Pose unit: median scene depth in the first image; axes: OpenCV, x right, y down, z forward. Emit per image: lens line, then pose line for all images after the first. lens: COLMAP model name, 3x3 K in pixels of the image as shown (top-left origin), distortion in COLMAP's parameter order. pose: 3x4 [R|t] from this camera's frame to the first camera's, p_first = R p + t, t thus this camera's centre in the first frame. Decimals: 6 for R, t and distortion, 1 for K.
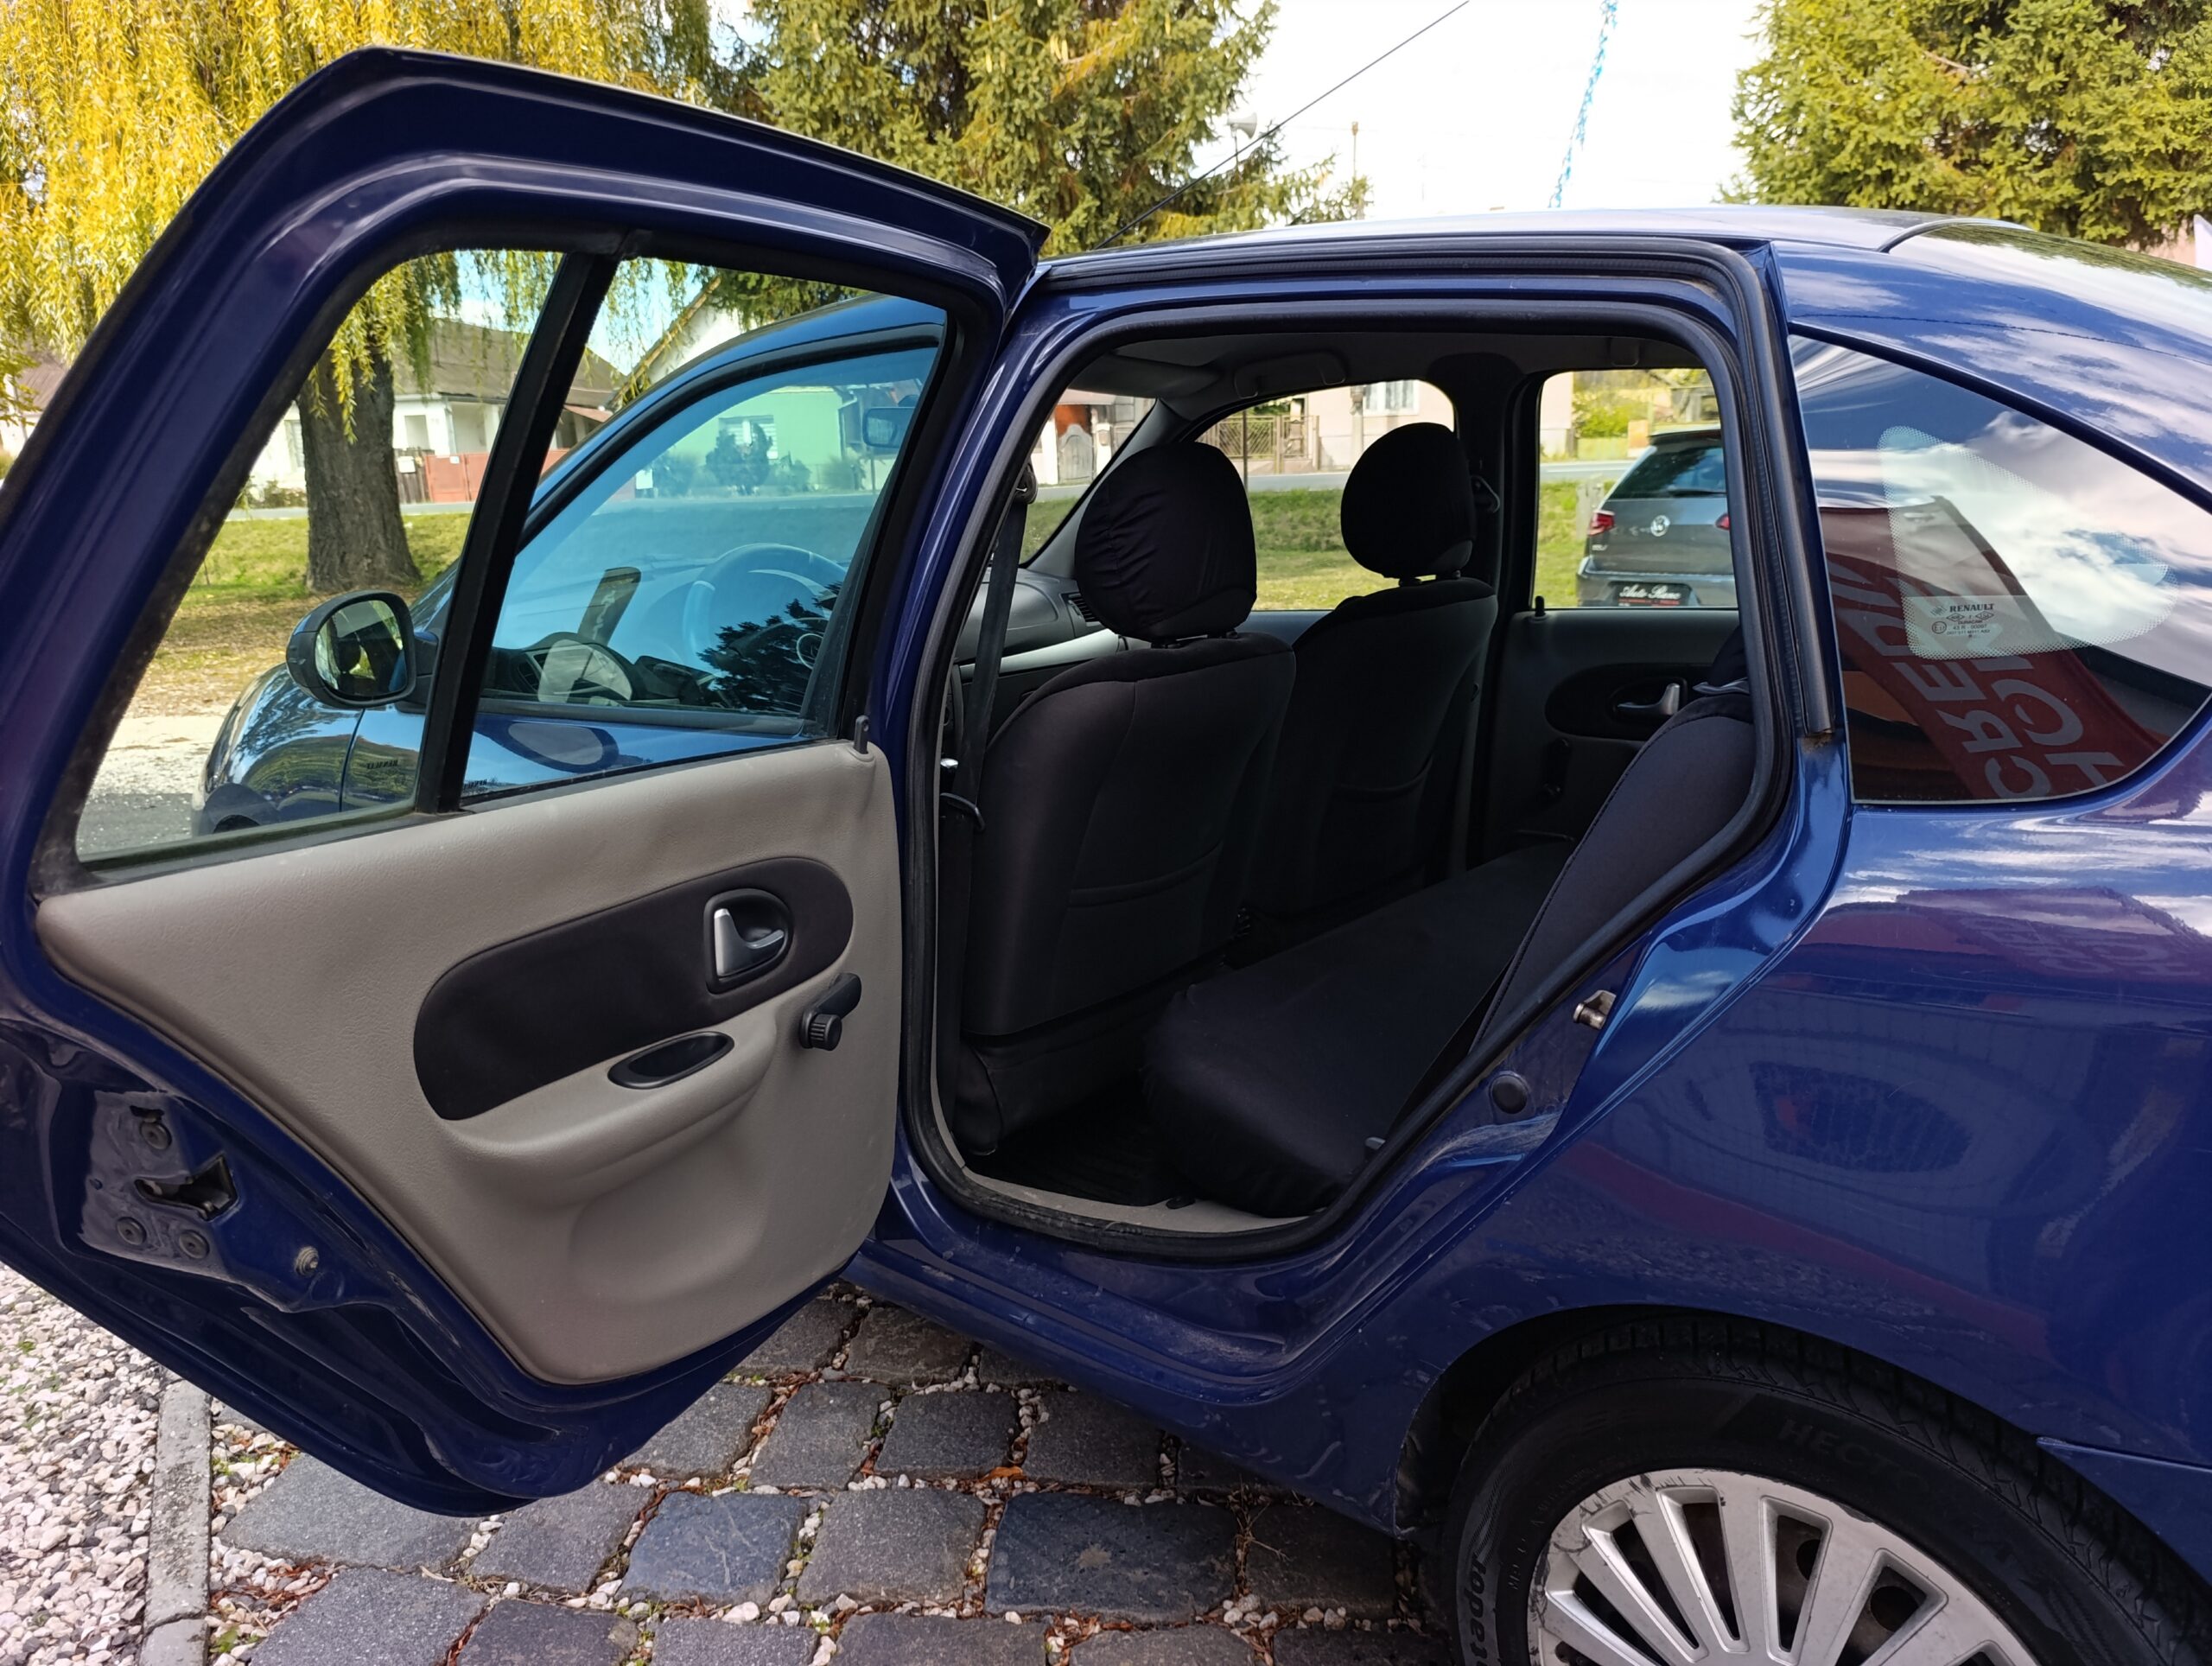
lens RADIAL K [[1578.5, 0, 1106.0], [0, 1578.5, 833.0], [0, 0, 1]] dist [0.018282, -0.032532]
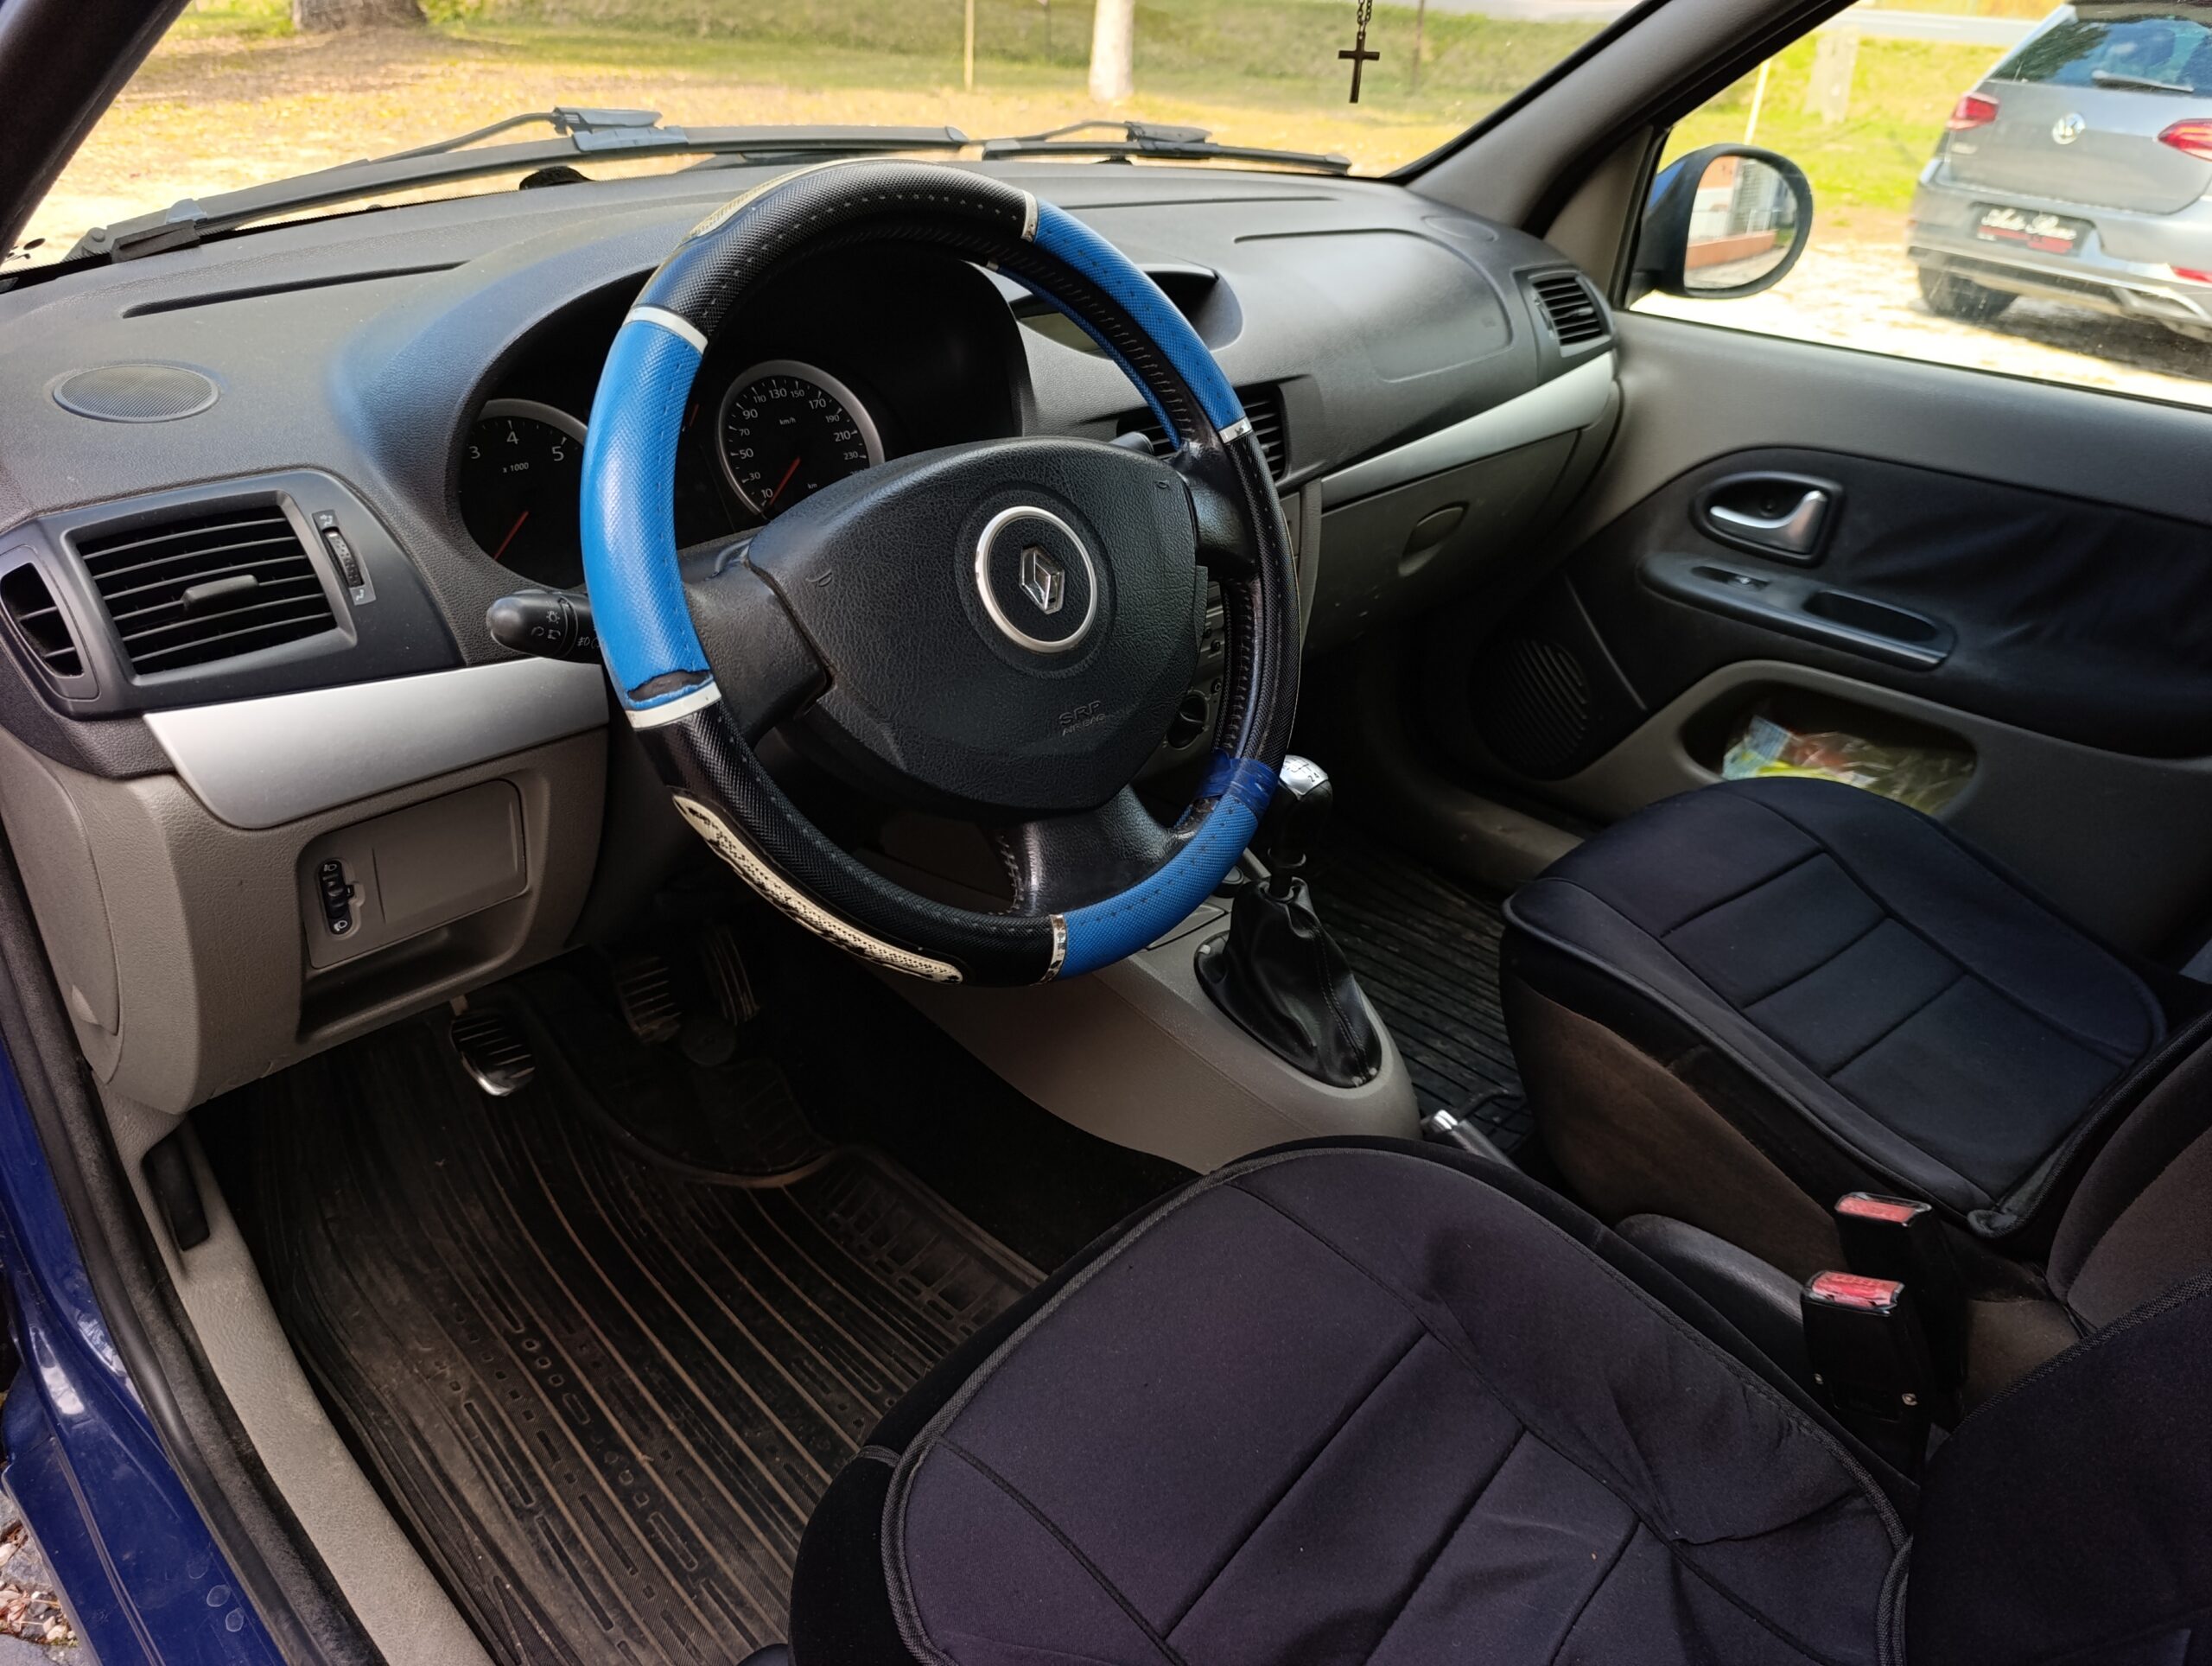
lens RADIAL K [[1578.5, 0, 1106.0], [0, 1578.5, 833.0], [0, 0, 1]] dist [0.018282, -0.032532]
pose [[0.994989, 0.099933, -0.003287, -0.046744], [-0.095135, 0.956310, 0.276444, -0.042974], [0.030770, -0.274746, 0.961024, 0.203049]]
